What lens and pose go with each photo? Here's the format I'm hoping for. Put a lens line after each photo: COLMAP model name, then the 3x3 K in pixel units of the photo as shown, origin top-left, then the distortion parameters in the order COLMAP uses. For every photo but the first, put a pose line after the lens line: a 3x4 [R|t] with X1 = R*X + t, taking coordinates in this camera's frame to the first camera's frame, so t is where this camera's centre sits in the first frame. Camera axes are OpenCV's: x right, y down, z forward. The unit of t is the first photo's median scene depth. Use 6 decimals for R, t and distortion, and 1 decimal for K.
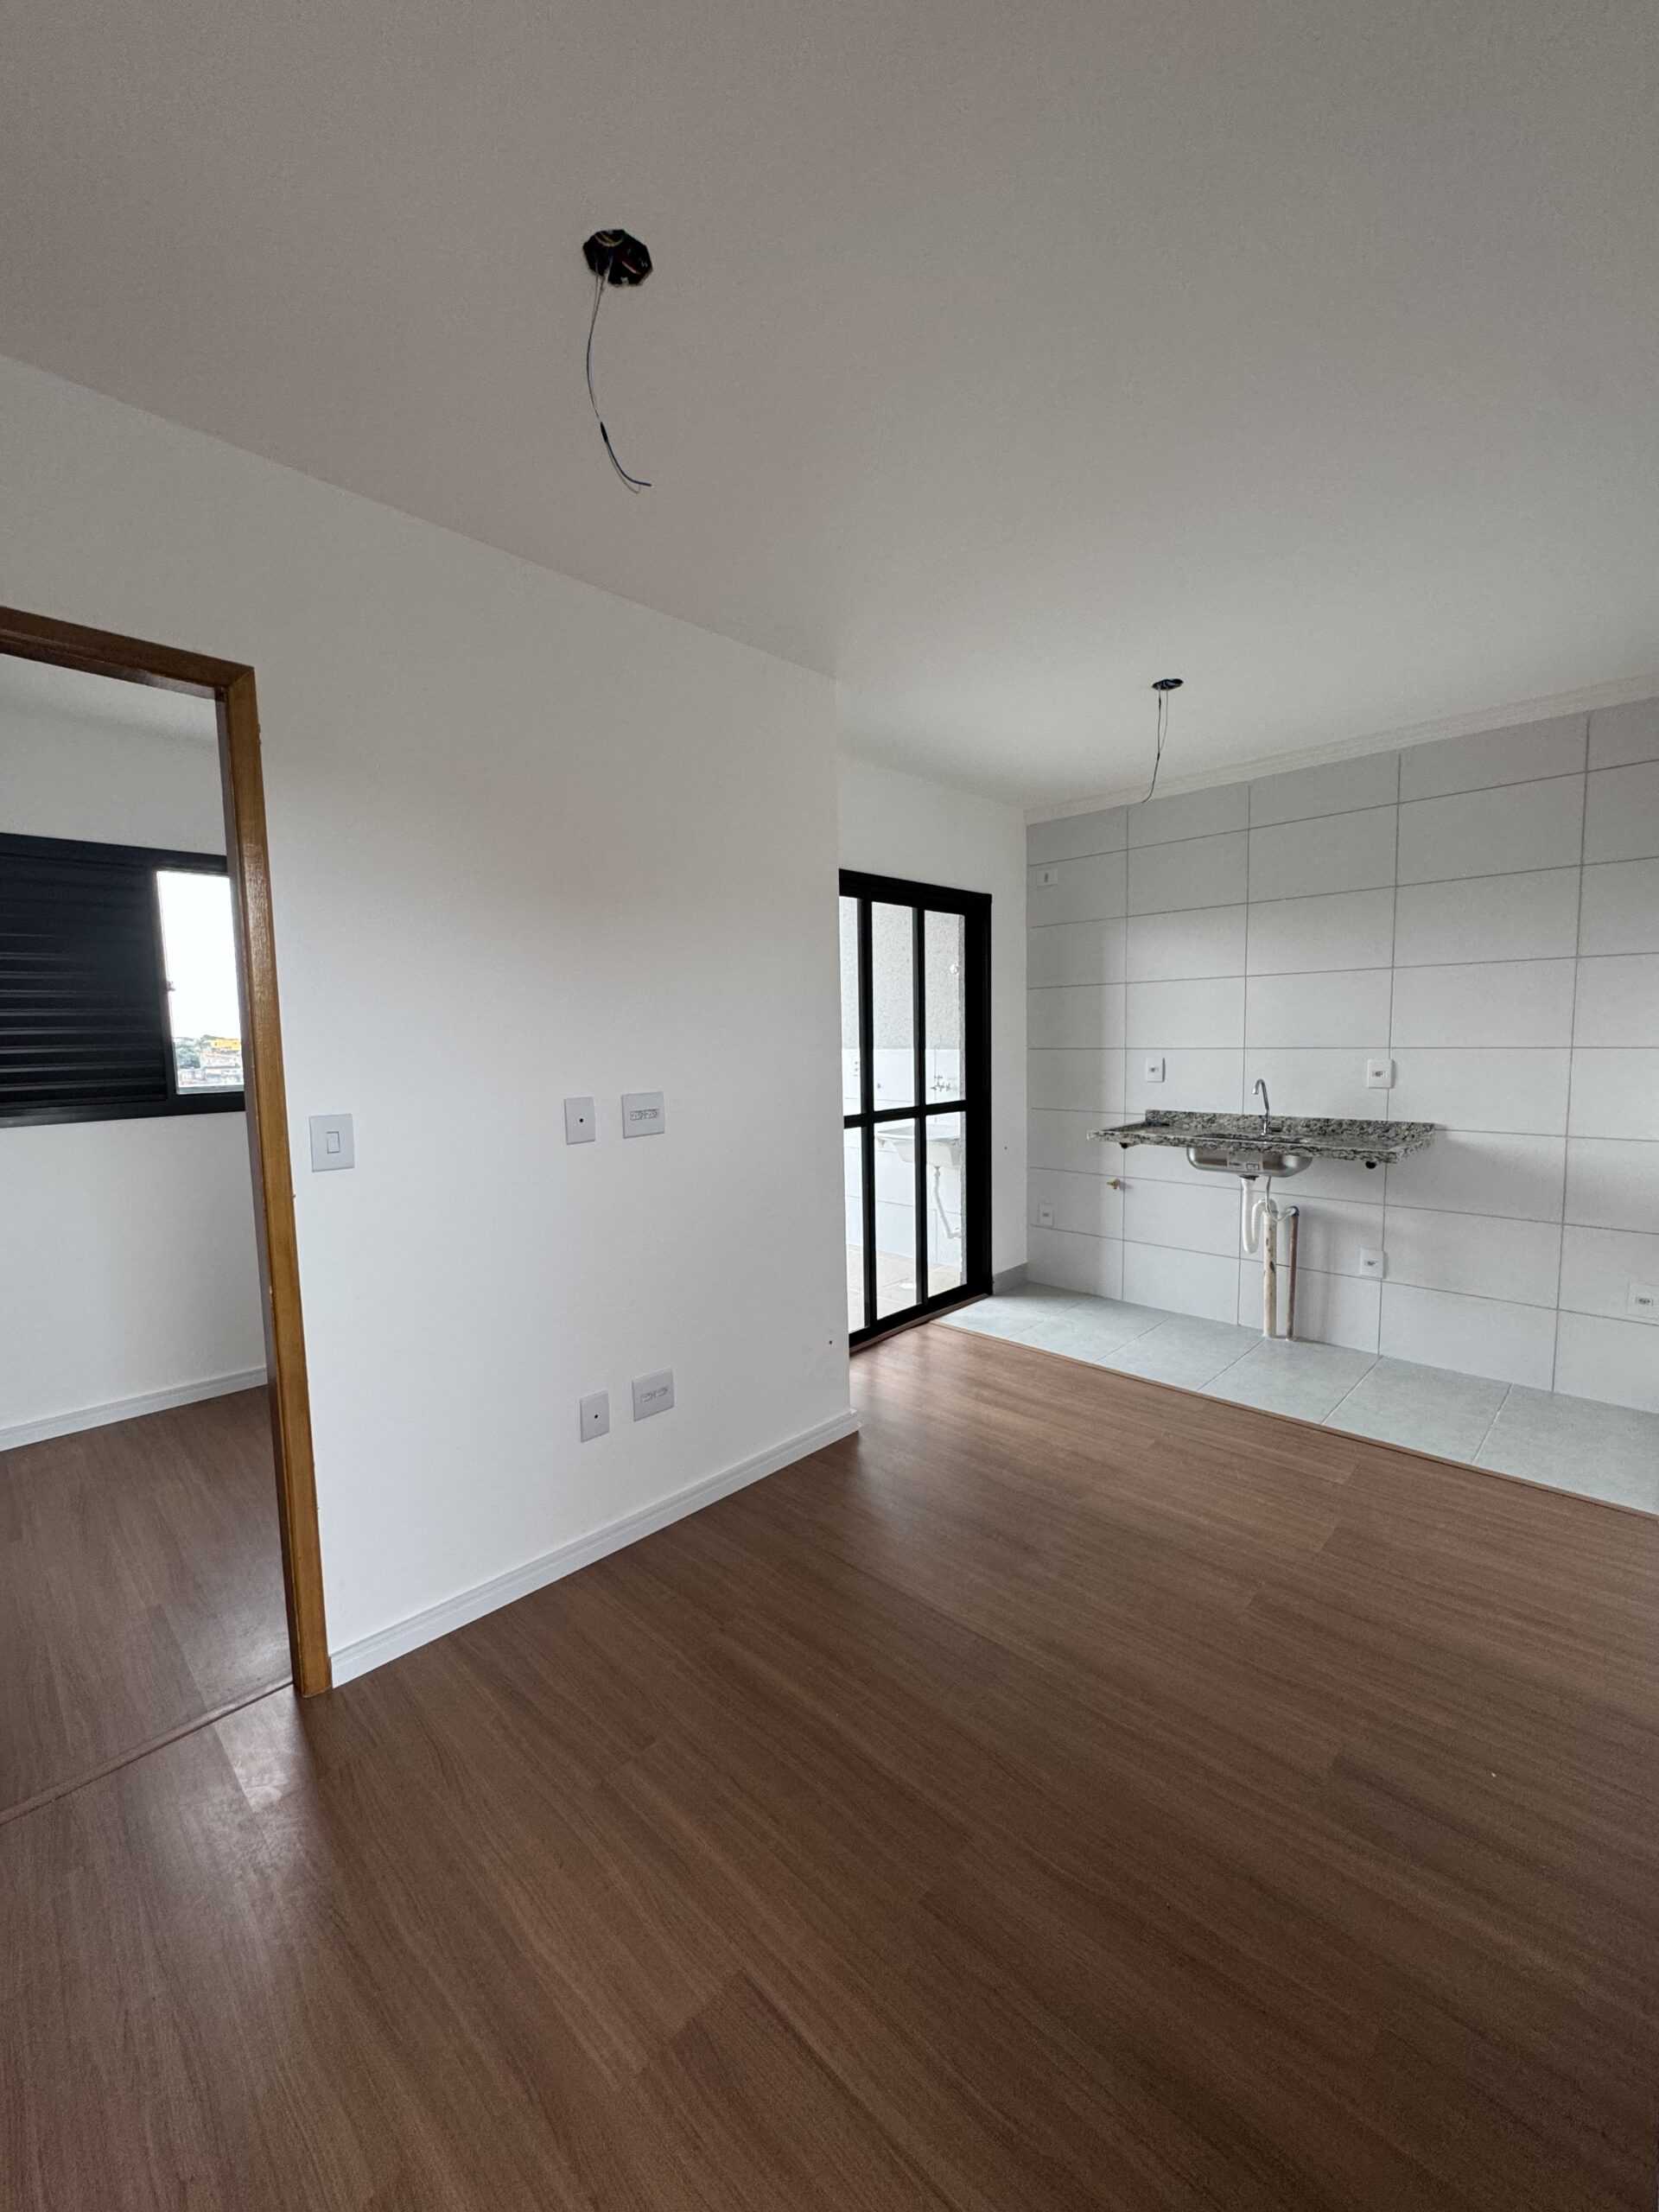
lens RADIAL K [[885.6, 0, 829.5], [0, 885.6, 1106.0], [0, 0, 1]] dist [-0.001305, 0.000402]
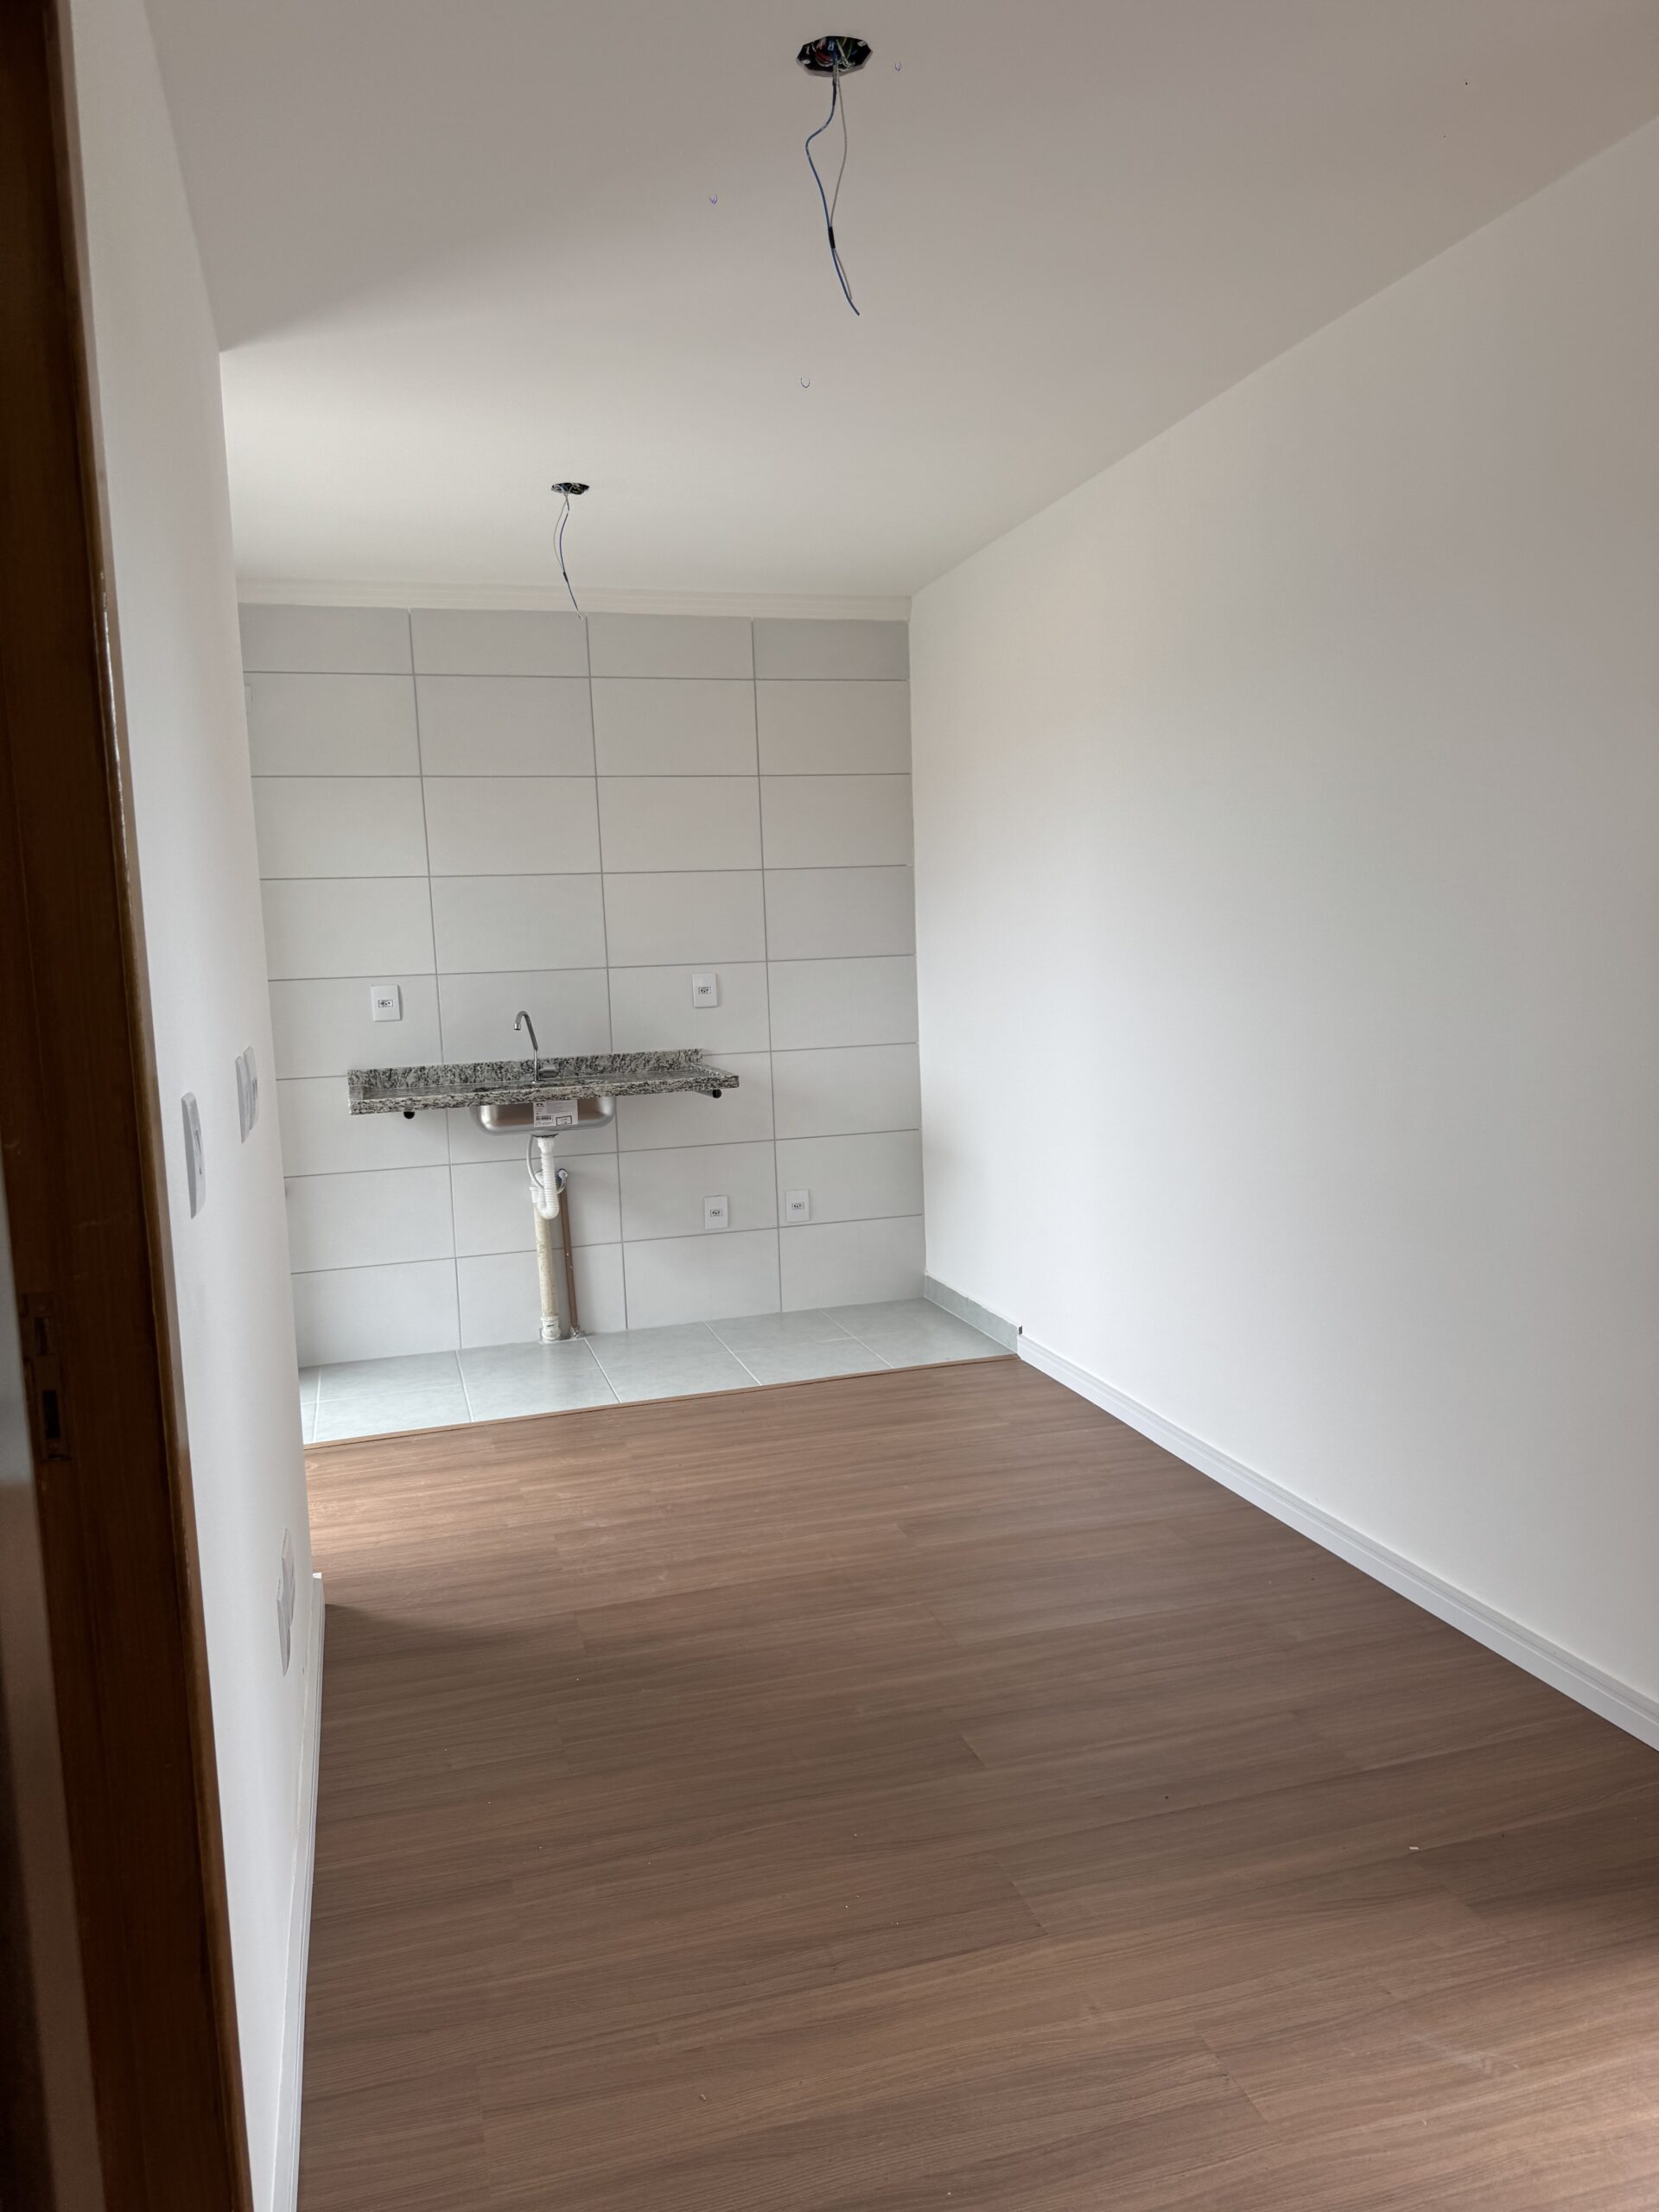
lens RADIAL K [[1553.9, 0, 829.5], [0, 1553.9, 1106.0], [0, 0, 1]] dist [-0.000069, -0.000003]
pose [[0.379469, -0.103857, 0.919357, -0.653417], [0.090409, 0.993086, 0.074870, -0.024110], [-0.920776, 0.054707, 0.386236, 0.246845]]
